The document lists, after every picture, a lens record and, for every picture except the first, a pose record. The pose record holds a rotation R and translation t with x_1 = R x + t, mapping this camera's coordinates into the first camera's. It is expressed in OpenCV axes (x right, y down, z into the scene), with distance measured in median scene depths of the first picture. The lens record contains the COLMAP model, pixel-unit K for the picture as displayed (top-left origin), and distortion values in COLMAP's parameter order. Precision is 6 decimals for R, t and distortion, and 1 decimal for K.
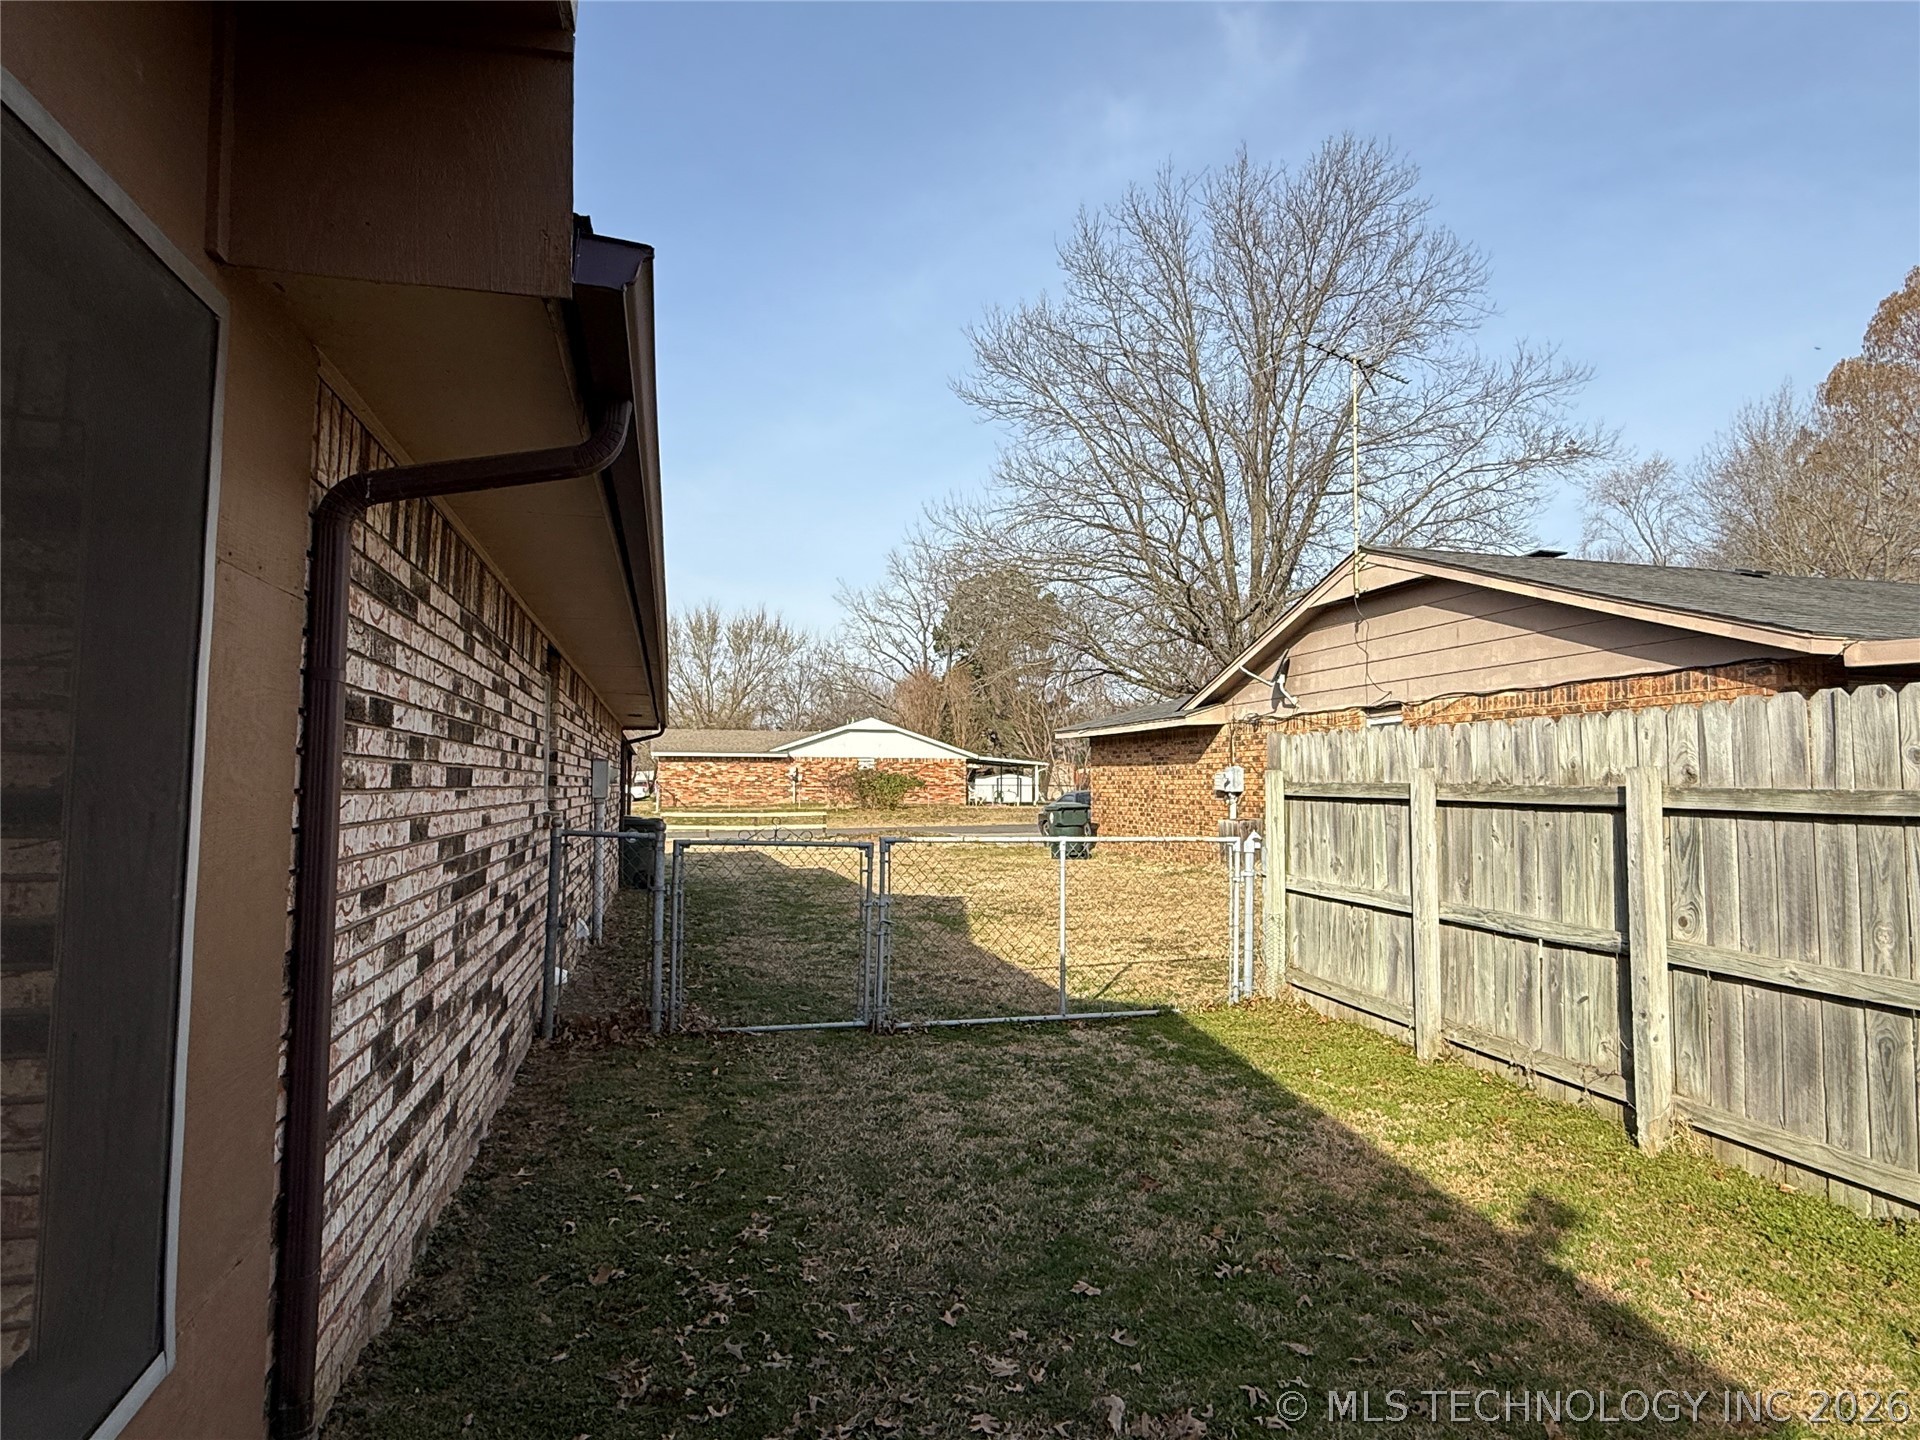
lens RADIAL K [[1105.4, 0, 950.8], [0, 1105.4, 716.3], [0, 0, 1]] dist [-0.000227, 0.000827]
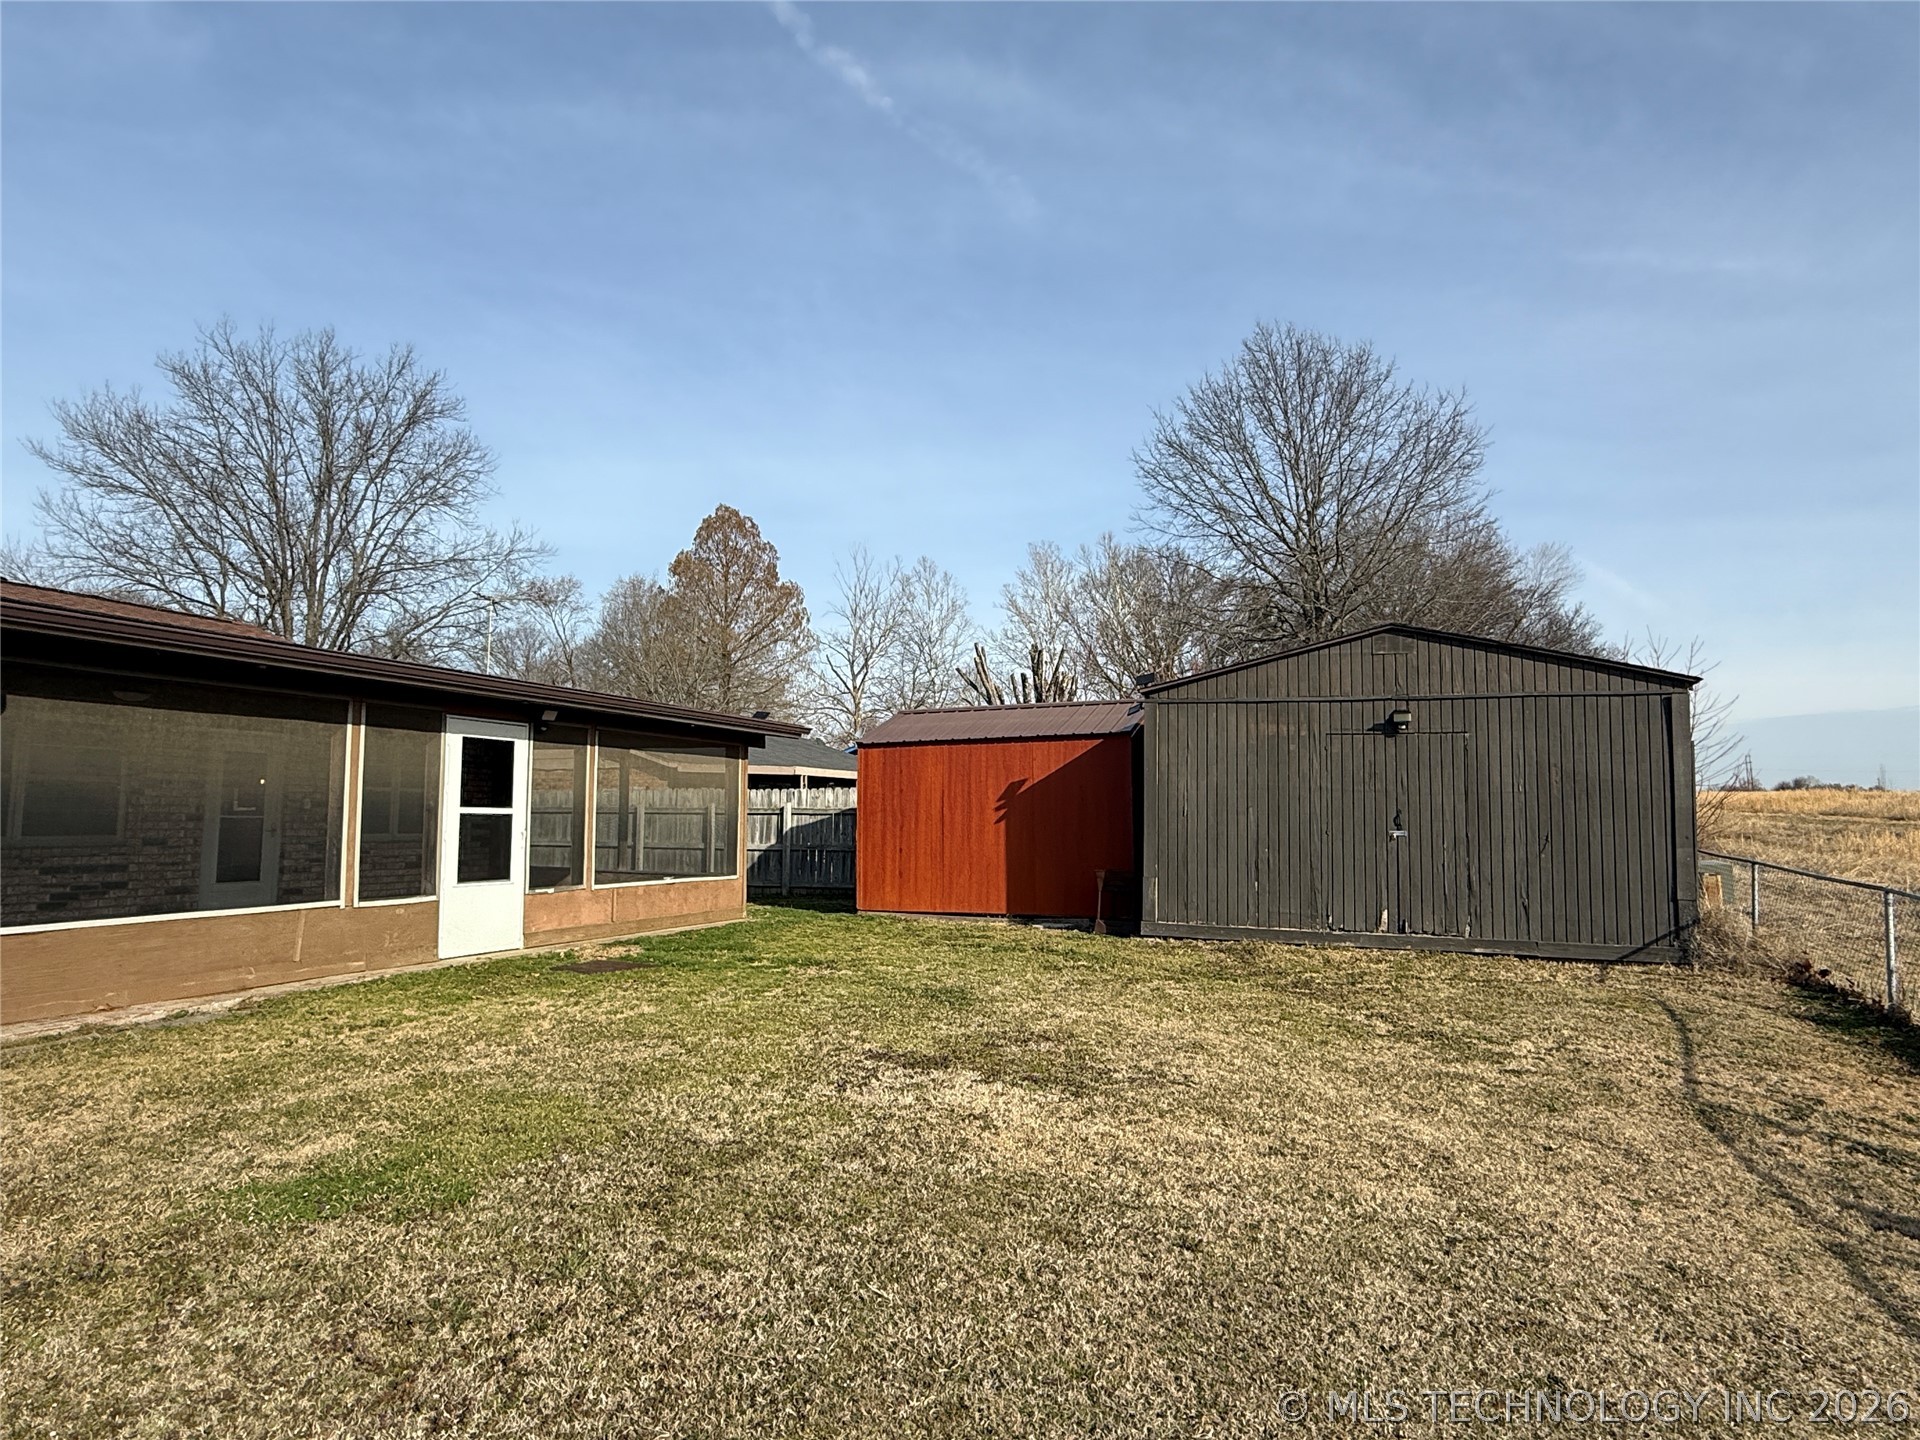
lens RADIAL K [[1105.4, 0, 950.8], [0, 1105.4, 716.3], [0, 0, 1]] dist [-0.000227, 0.000827]
pose [[0.595960, 0.073973, 0.799600, -0.308697], [-0.046028, 0.997258, -0.057953, -0.013999], [-0.801694, -0.002266, 0.597730, -0.369545]]
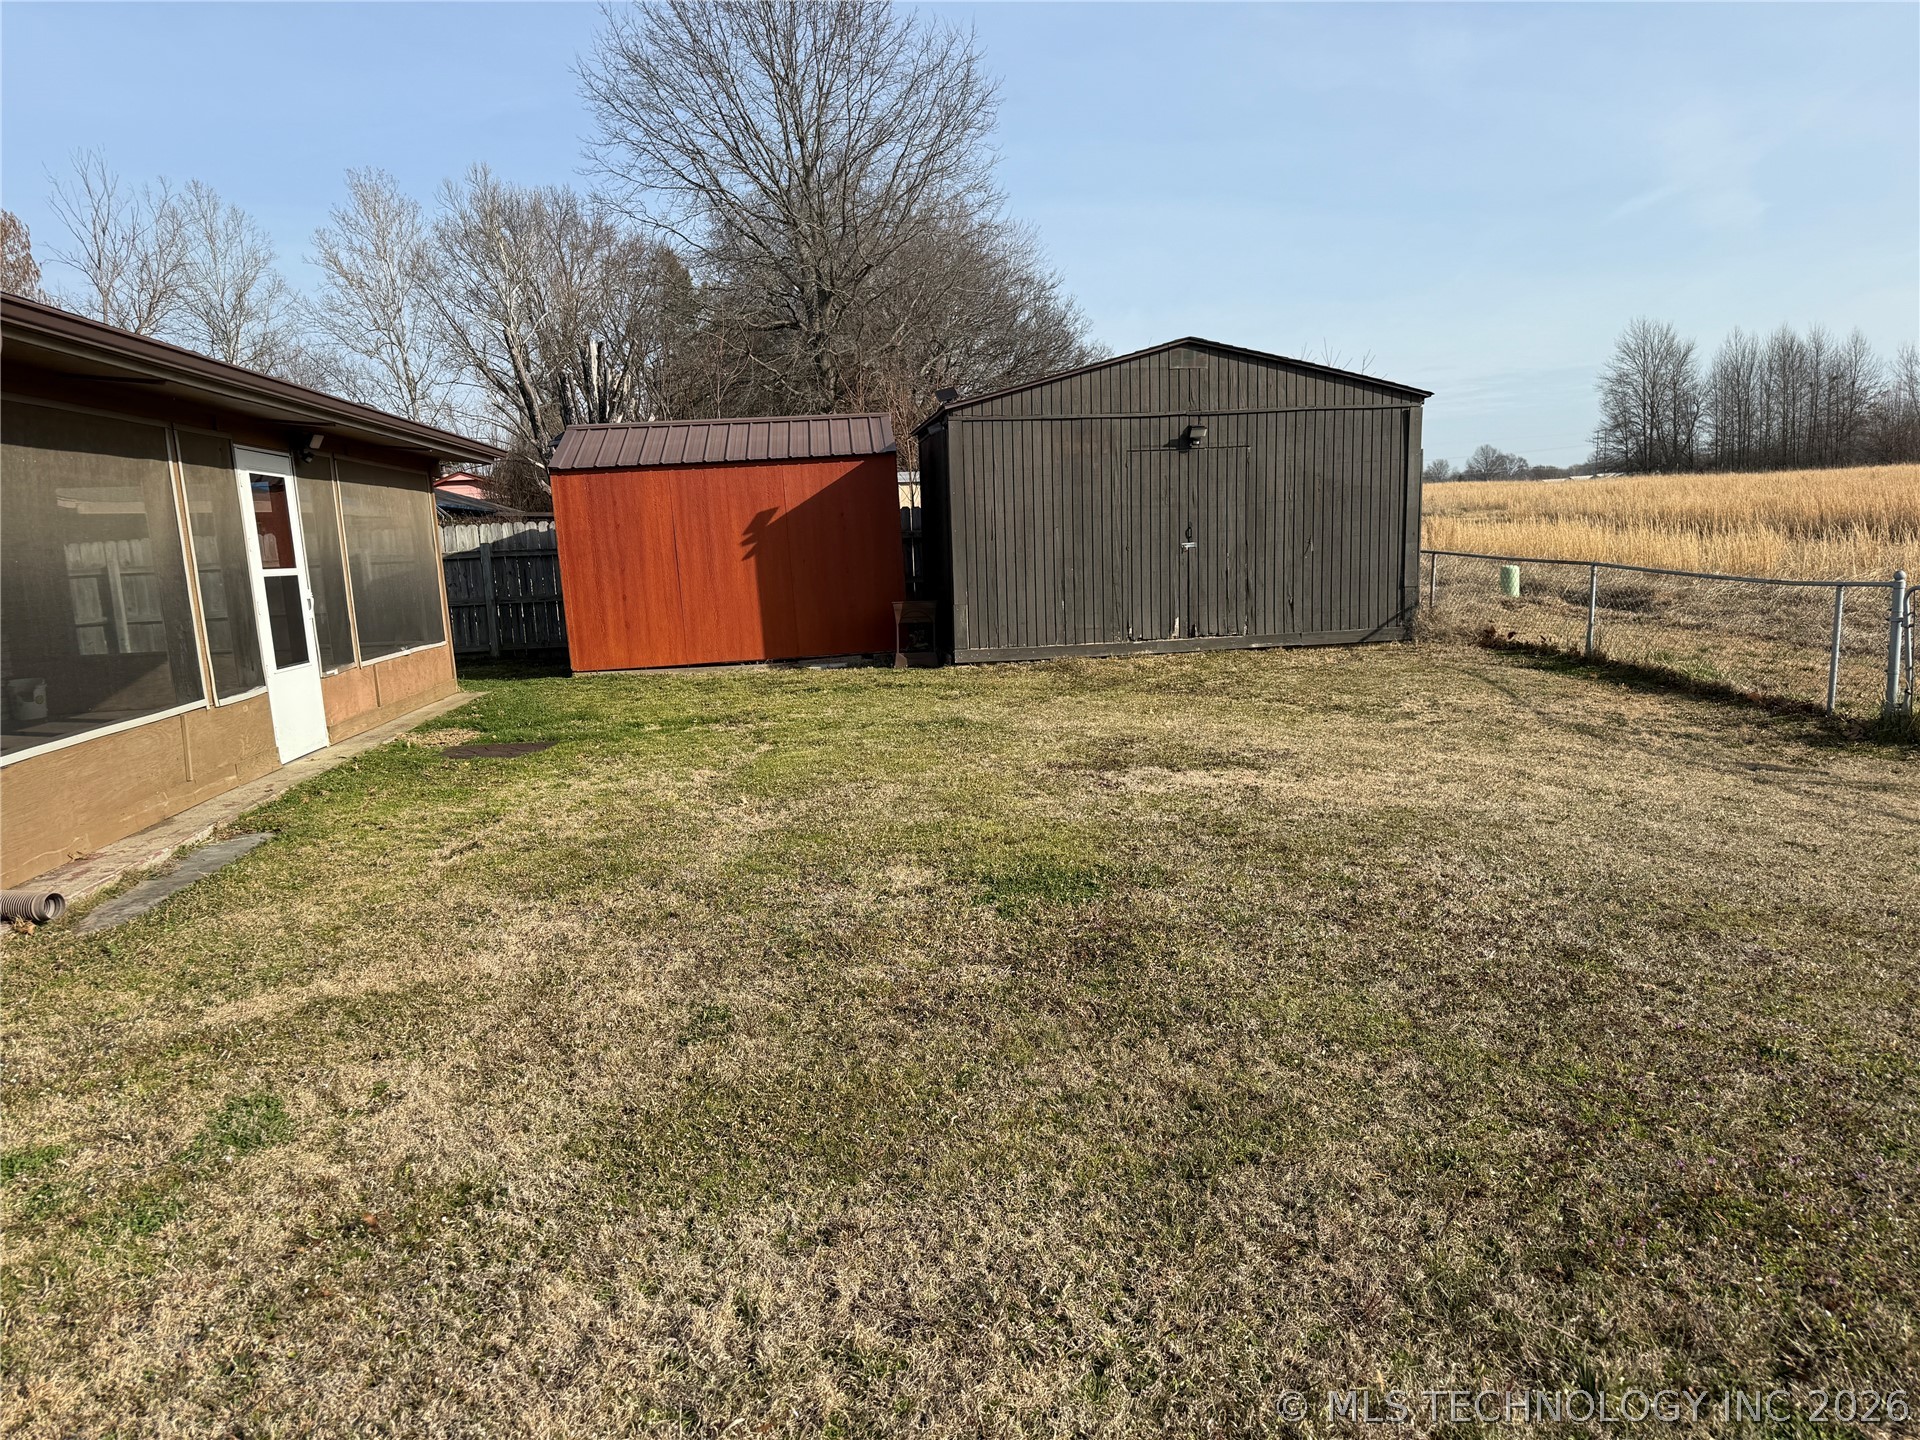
lens RADIAL K [[1342.8, 0, 960.0], [0, 1342.8, 720.0], [0, 0, 1]] dist [0.125127, -0.164486]
pose [[0.137102, -0.144309, 0.979989, -0.405717], [-0.003948, 0.989244, 0.146224, -0.011688], [-0.990549, -0.023917, 0.135057, -0.262675]]
